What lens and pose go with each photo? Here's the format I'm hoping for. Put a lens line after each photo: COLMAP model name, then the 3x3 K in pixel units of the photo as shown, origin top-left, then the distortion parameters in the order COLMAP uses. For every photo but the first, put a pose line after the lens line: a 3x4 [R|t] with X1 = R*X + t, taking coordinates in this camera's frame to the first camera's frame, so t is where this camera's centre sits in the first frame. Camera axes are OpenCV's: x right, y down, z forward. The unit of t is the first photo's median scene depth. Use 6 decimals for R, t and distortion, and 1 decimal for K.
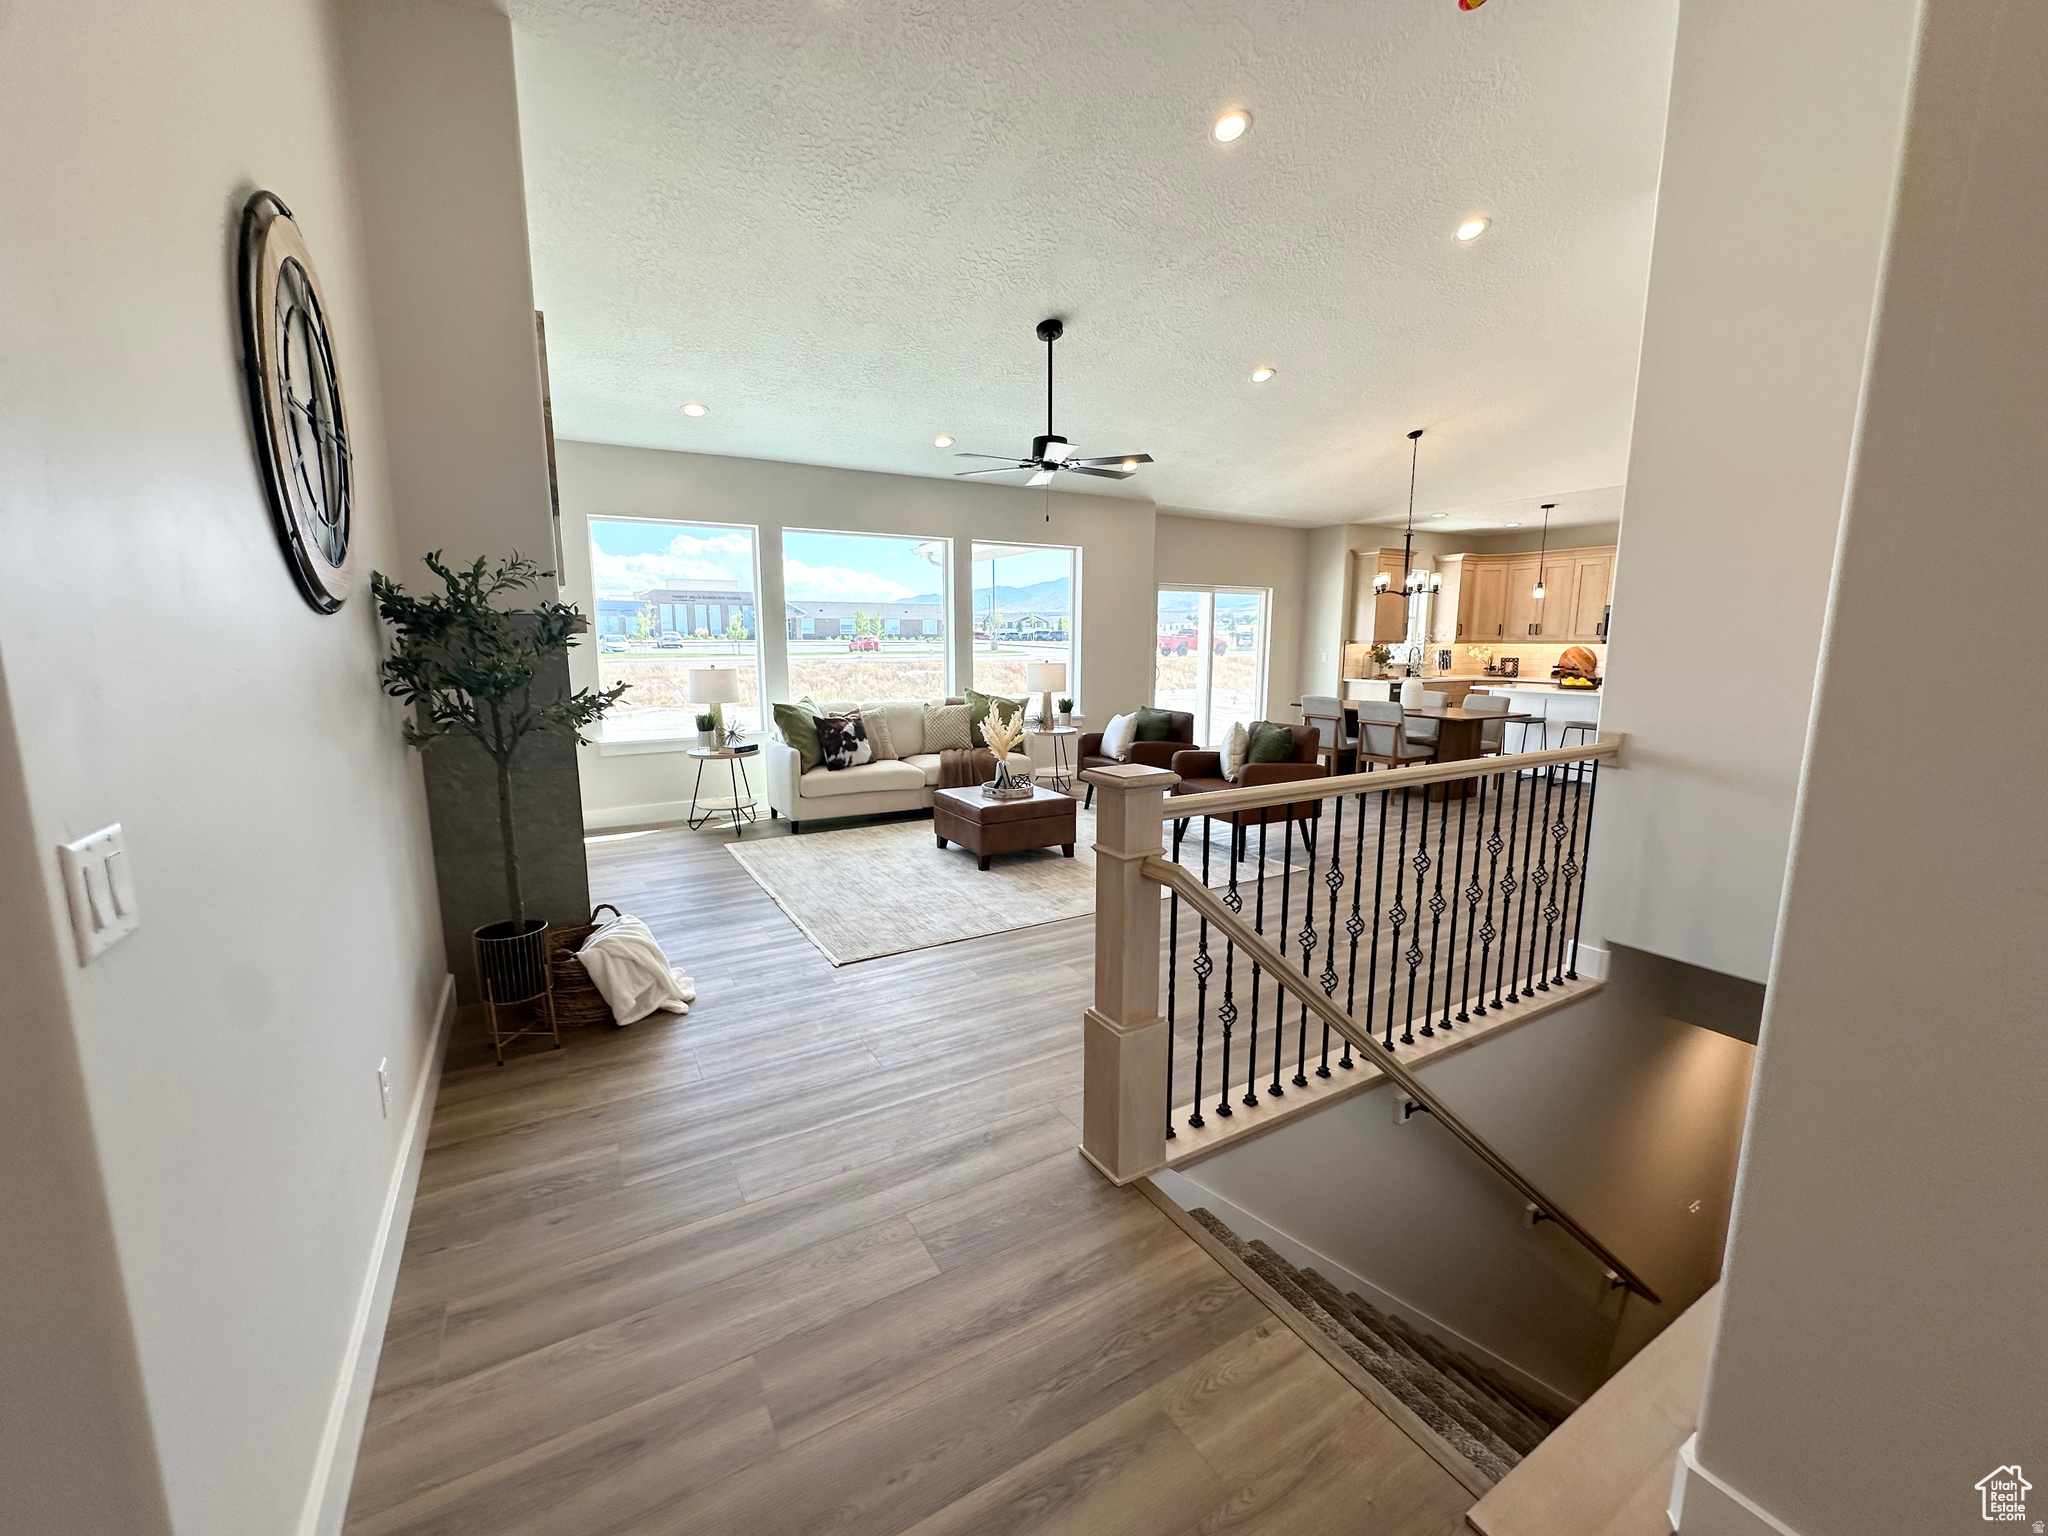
lens RADIAL K [[818.2, 0, 1023.0], [0, 818.2, 766.7], [0, 0, 1]] dist [-0.003993, 0.001050]
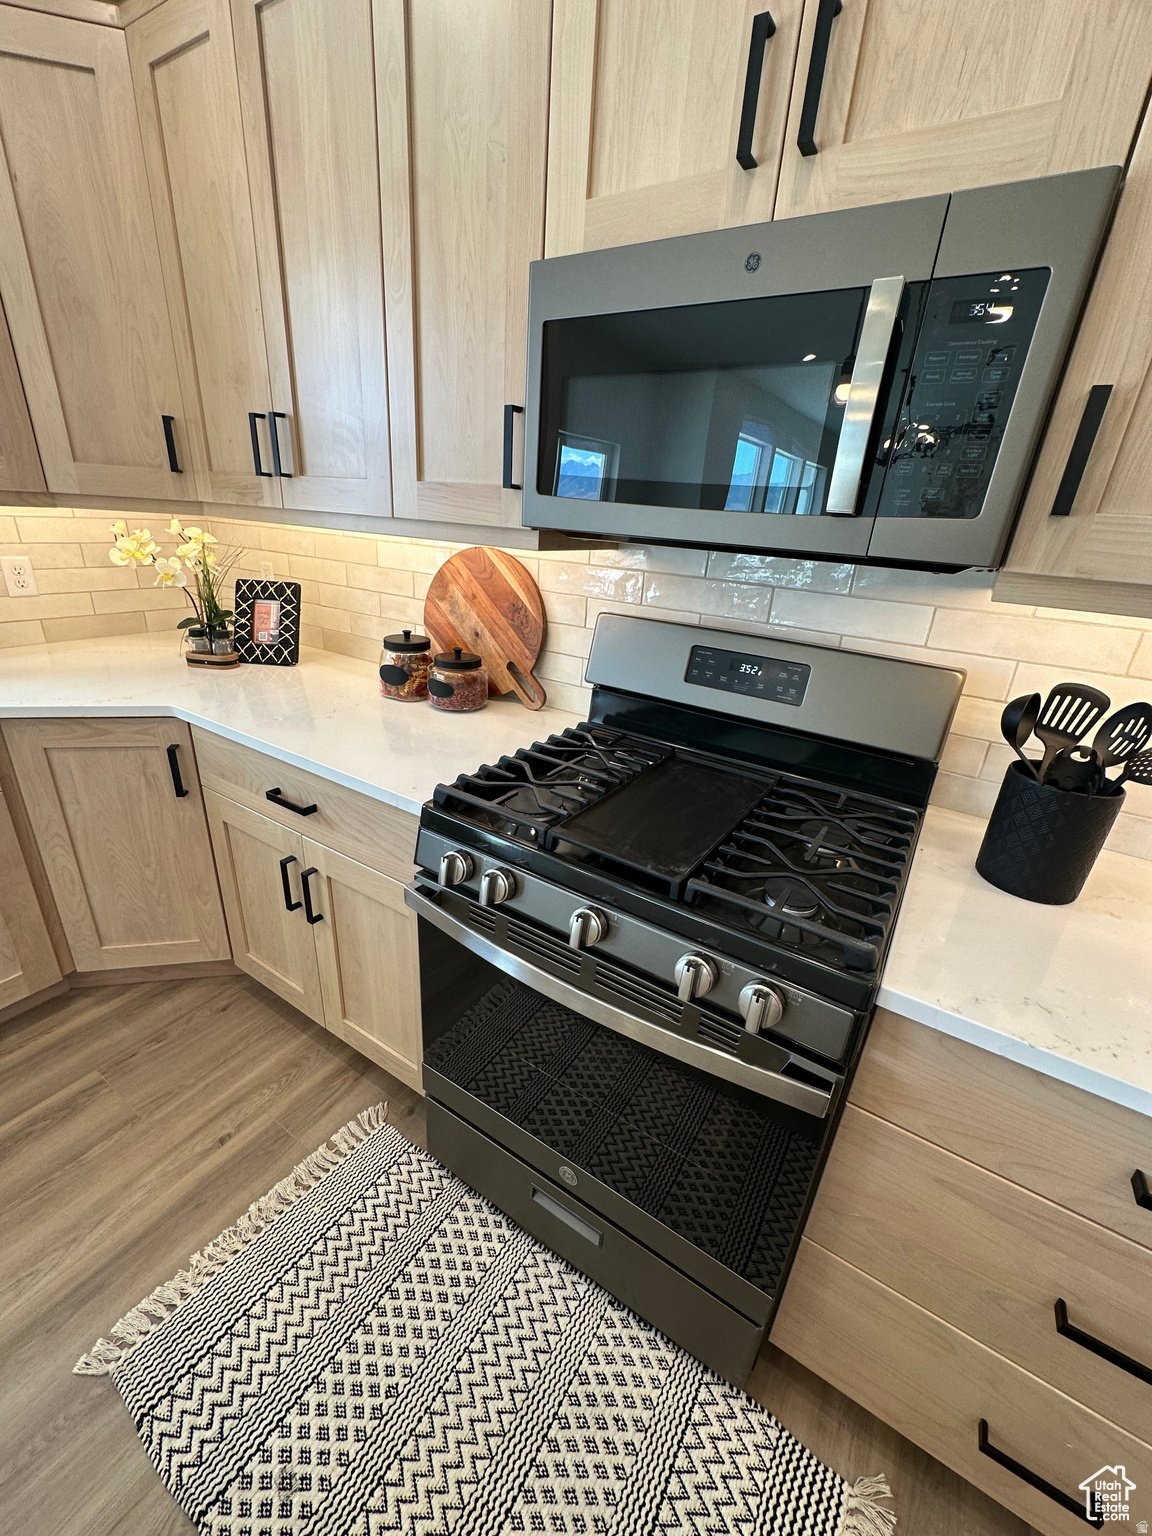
lens RADIAL K [[613.7, 0, 573.9], [0, 613.7, 766.9], [0, 0, 1]] dist [-0.003993, 0.001050]
pose [[0.888604, -0.121578, 0.442268, 1.046740], [0.007775, 0.968085, 0.250503, -0.221636], [-0.458609, -0.219159, 0.861189, 1.406436]]
